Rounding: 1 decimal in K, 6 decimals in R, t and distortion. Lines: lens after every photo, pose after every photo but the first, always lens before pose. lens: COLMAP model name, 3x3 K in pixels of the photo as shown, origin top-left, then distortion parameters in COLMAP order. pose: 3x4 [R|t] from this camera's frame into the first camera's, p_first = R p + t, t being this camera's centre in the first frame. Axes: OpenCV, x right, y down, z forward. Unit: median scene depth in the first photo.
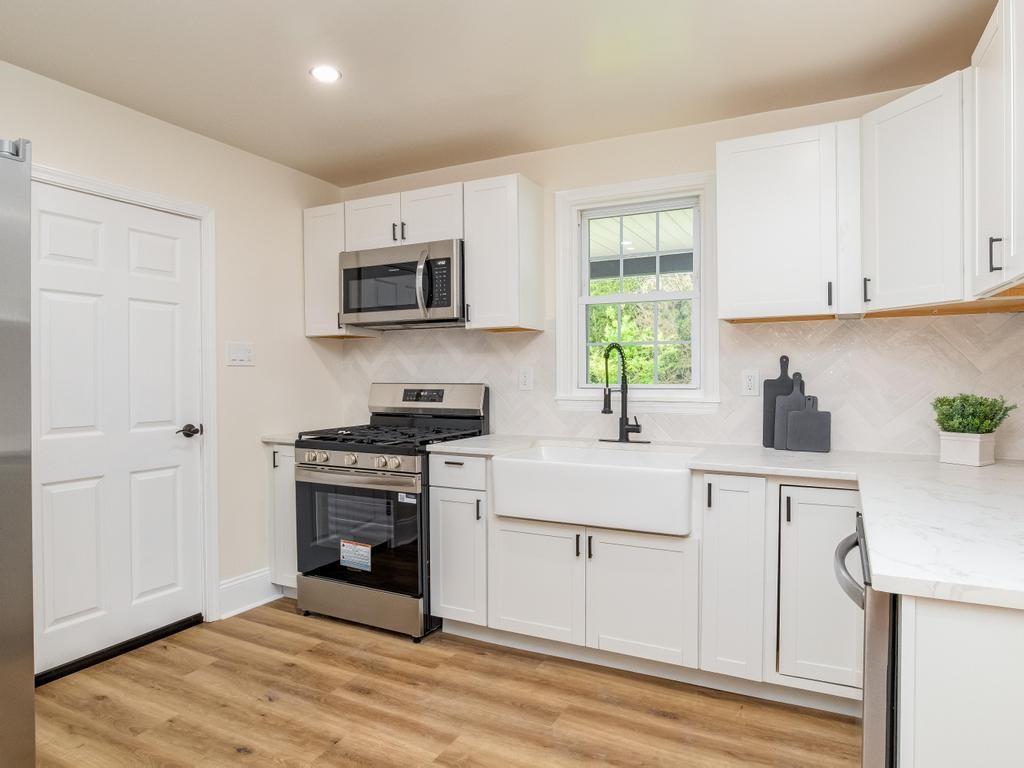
lens RADIAL K [[635.1, 0, 515.0], [0, 635.1, 381.3], [0, 0, 1]] dist [-0.036308, 0.018503]
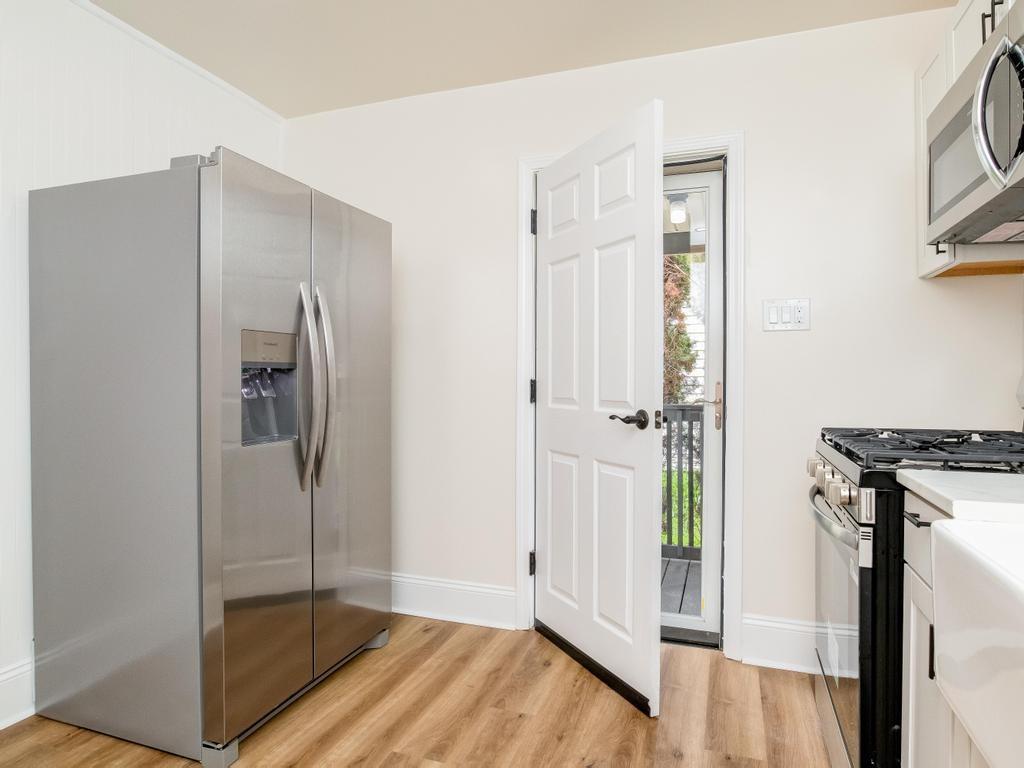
lens RADIAL K [[635.1, 0, 514.3], [0, 635.1, 382.6], [0, 0, 1]] dist [-0.036308, 0.018503]
pose [[0.140483, 0.014737, -0.989973, 0.294239], [-0.022792, 0.999672, 0.011647, 0.042408], [0.989821, 0.020927, 0.140773, 0.727475]]
